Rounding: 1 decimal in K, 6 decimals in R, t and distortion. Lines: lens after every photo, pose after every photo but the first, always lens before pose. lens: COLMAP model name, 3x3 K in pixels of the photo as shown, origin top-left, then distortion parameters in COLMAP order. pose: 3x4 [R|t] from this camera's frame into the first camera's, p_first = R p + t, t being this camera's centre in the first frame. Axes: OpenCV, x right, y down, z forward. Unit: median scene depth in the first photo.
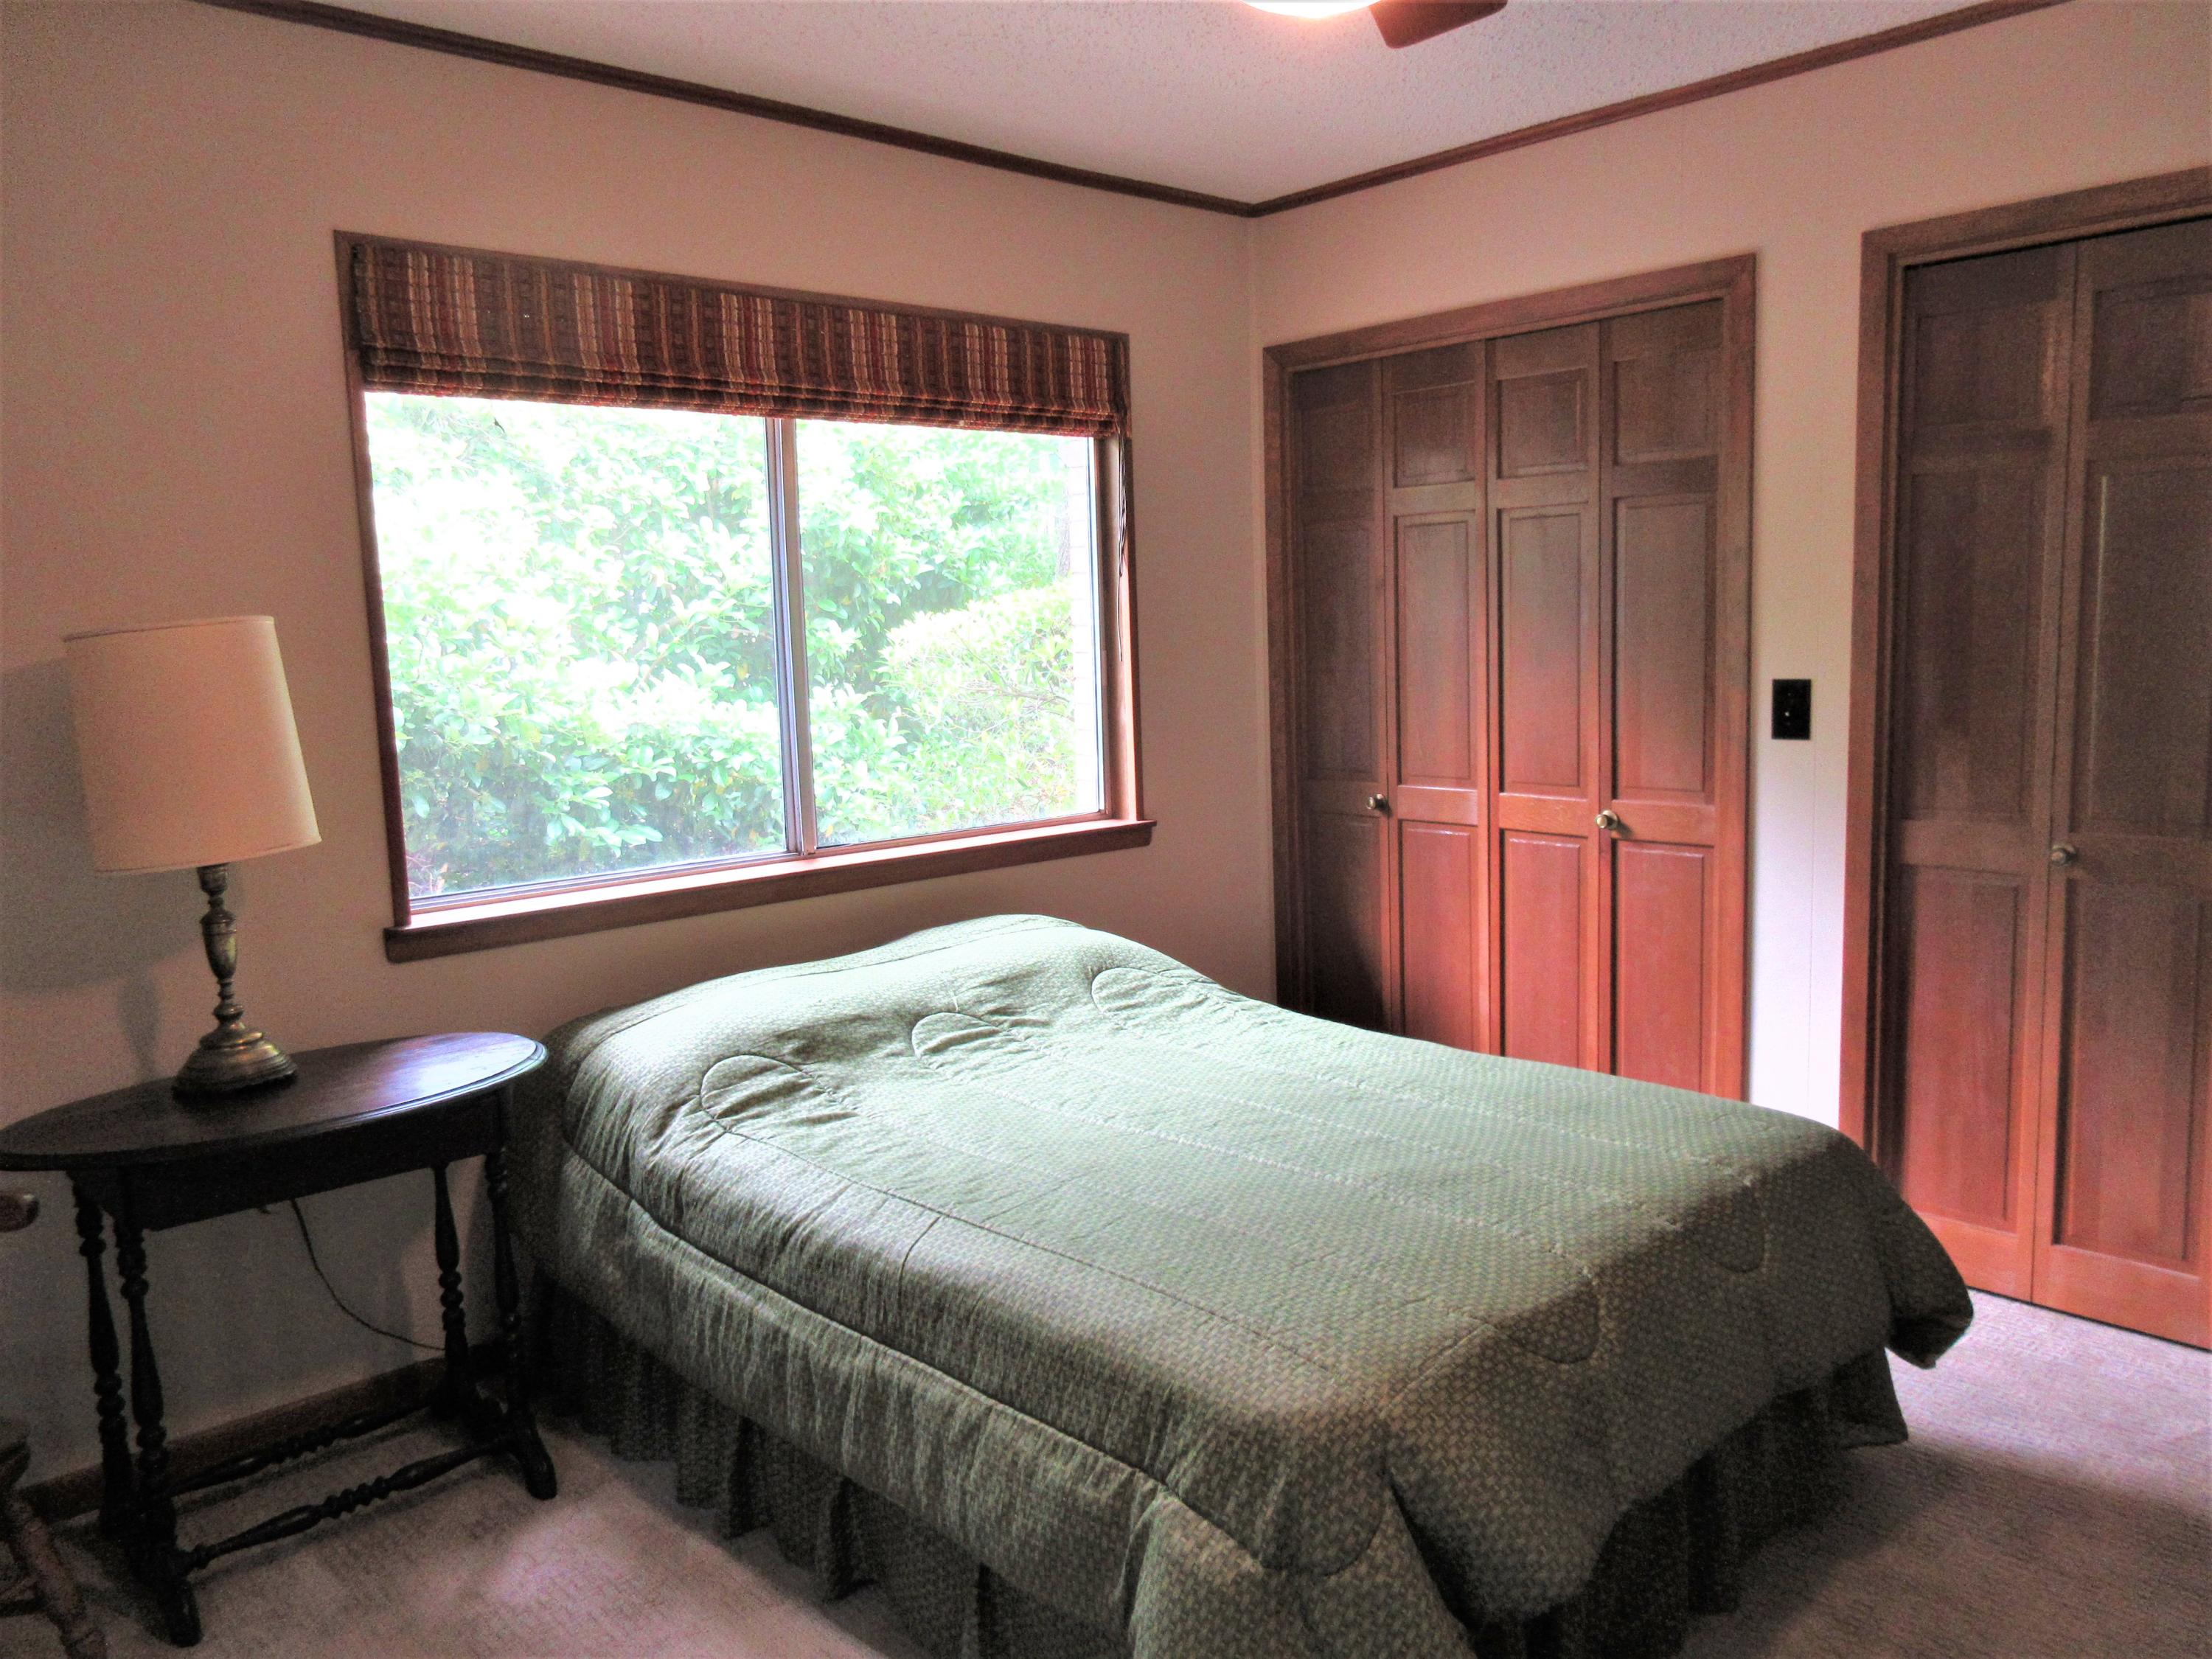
lens RADIAL K [[1648.5, 0, 1106.0], [0, 1648.5, 829.5], [0, 0, 1]] dist [0.004870, 0.007532]
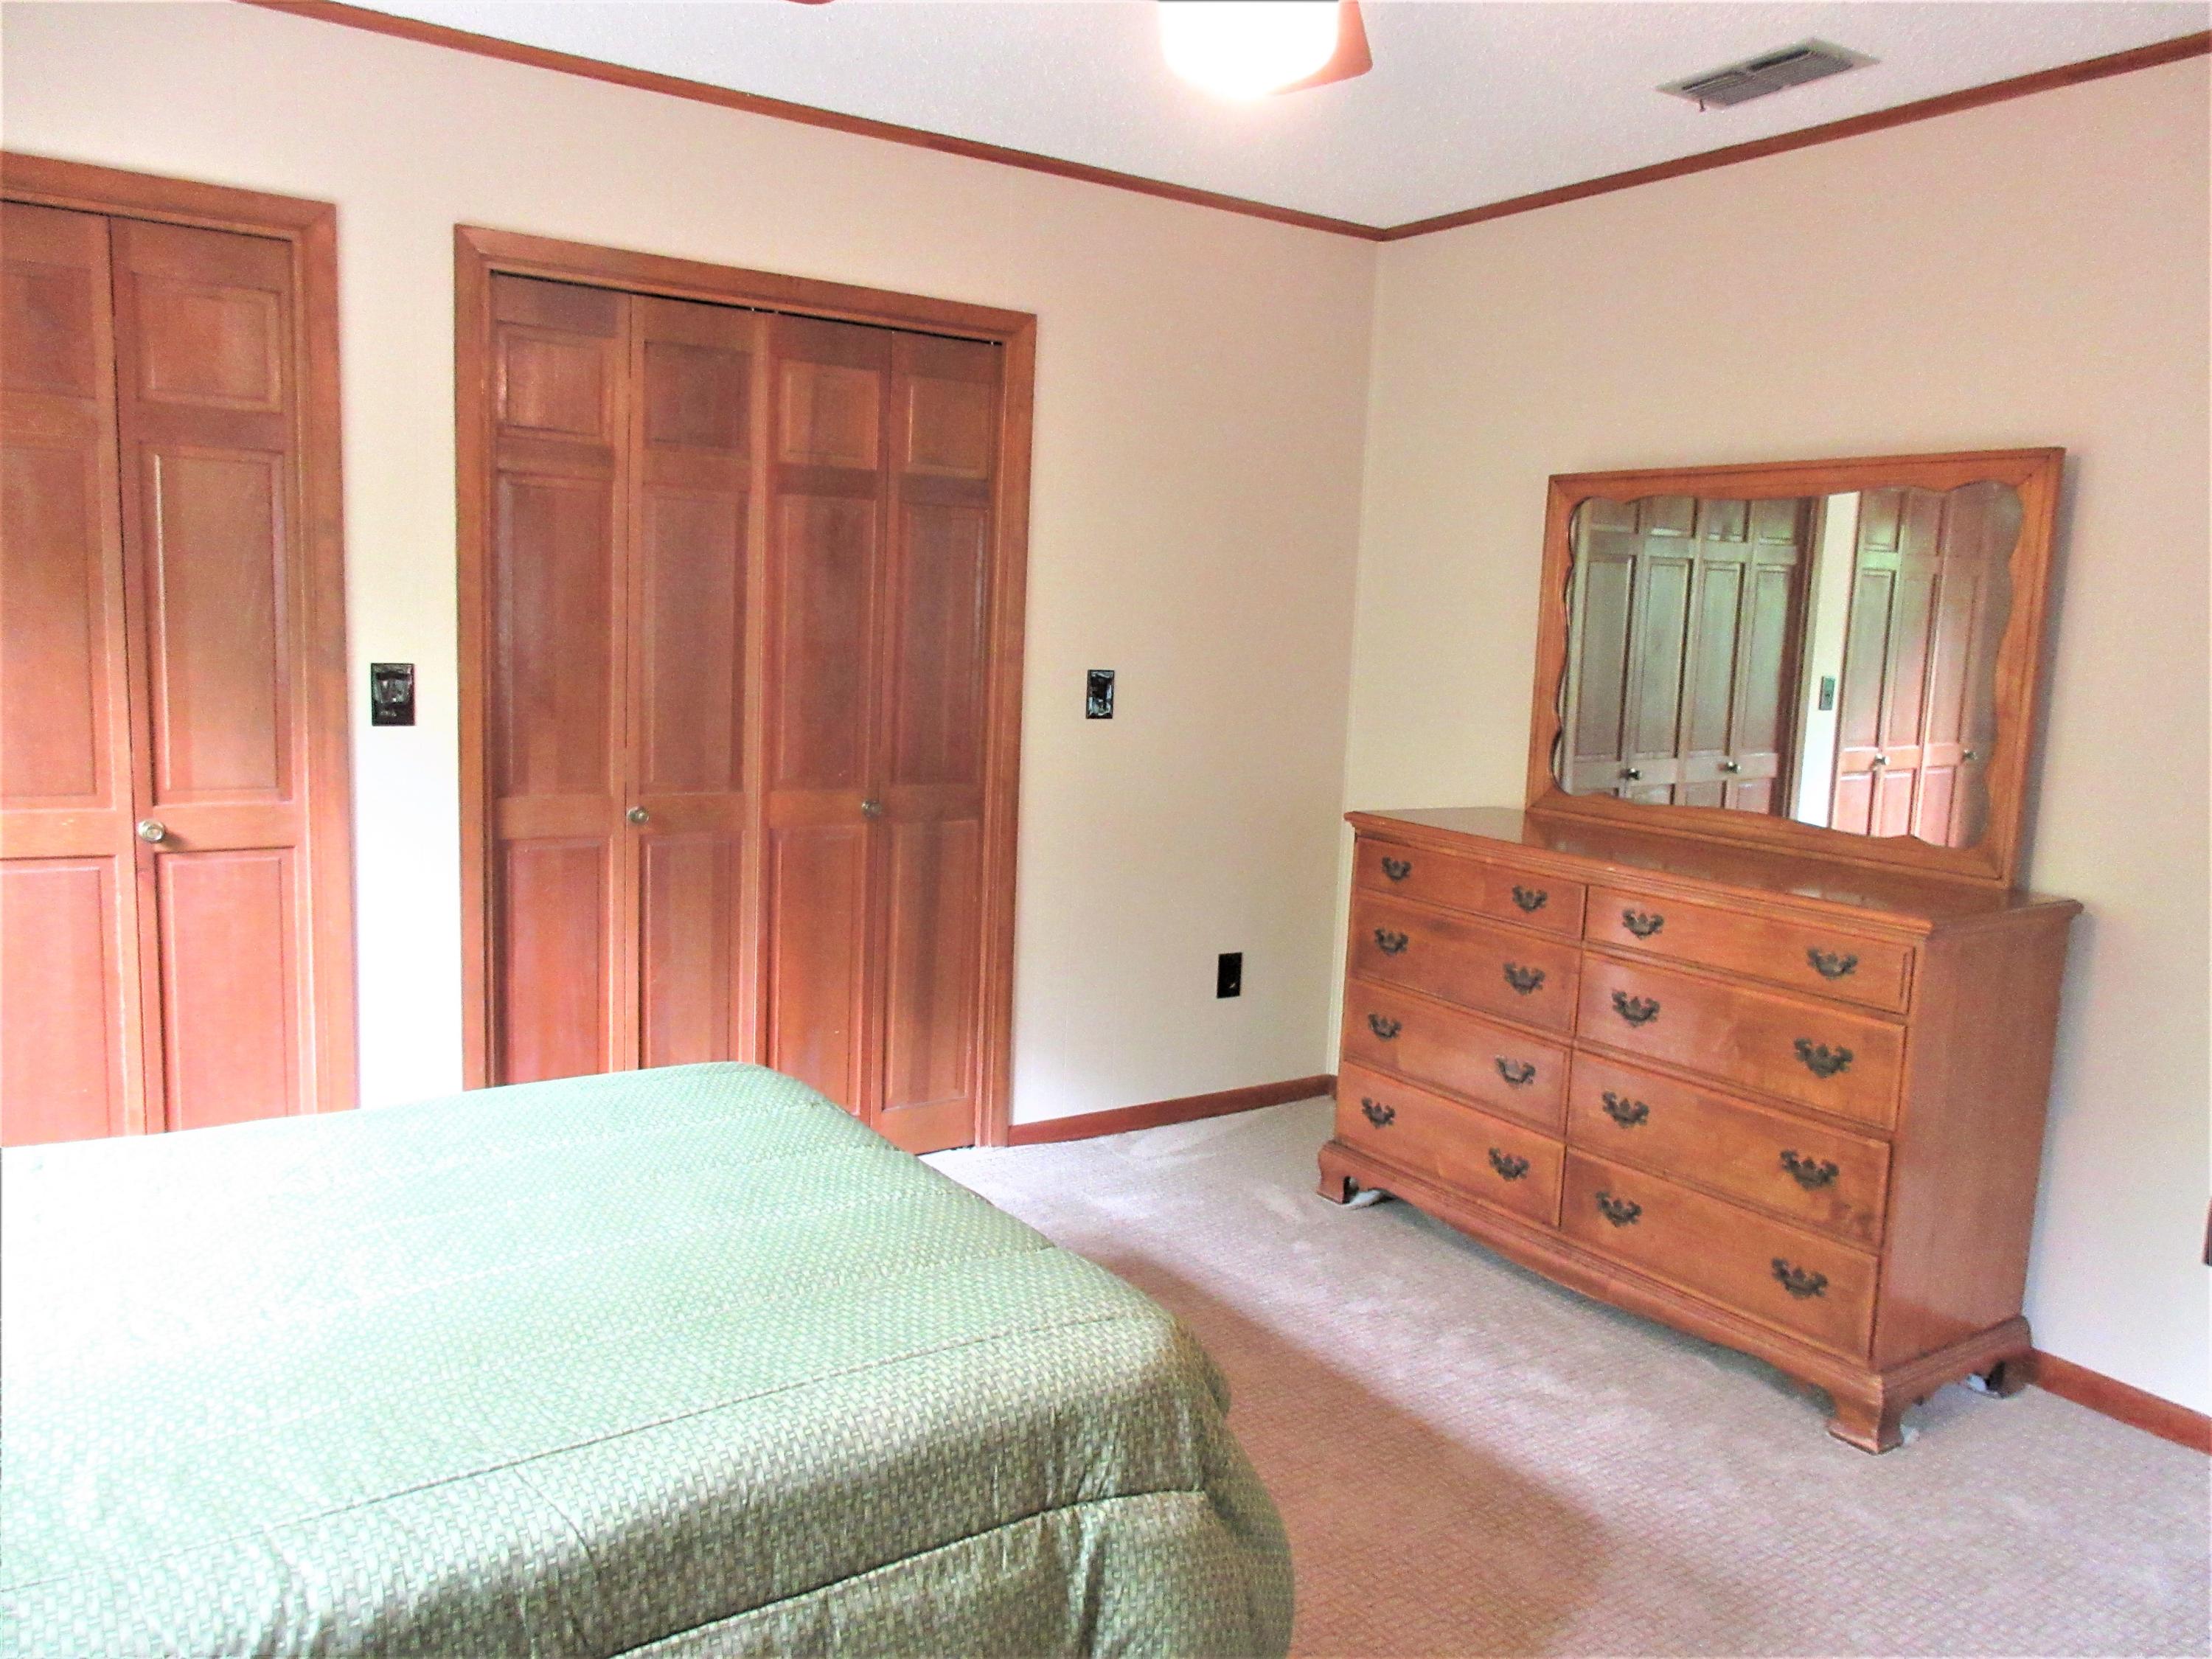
lens RADIAL K [[1648.5, 0, 1106.0], [0, 1648.5, 829.5], [0, 0, 1]] dist [0.004870, 0.007532]
pose [[0.163948, -0.098608, 0.981528, -0.787018], [0.080362, 0.993019, 0.086340, -0.072759], [-0.983190, 0.064722, 0.170728, 0.708061]]
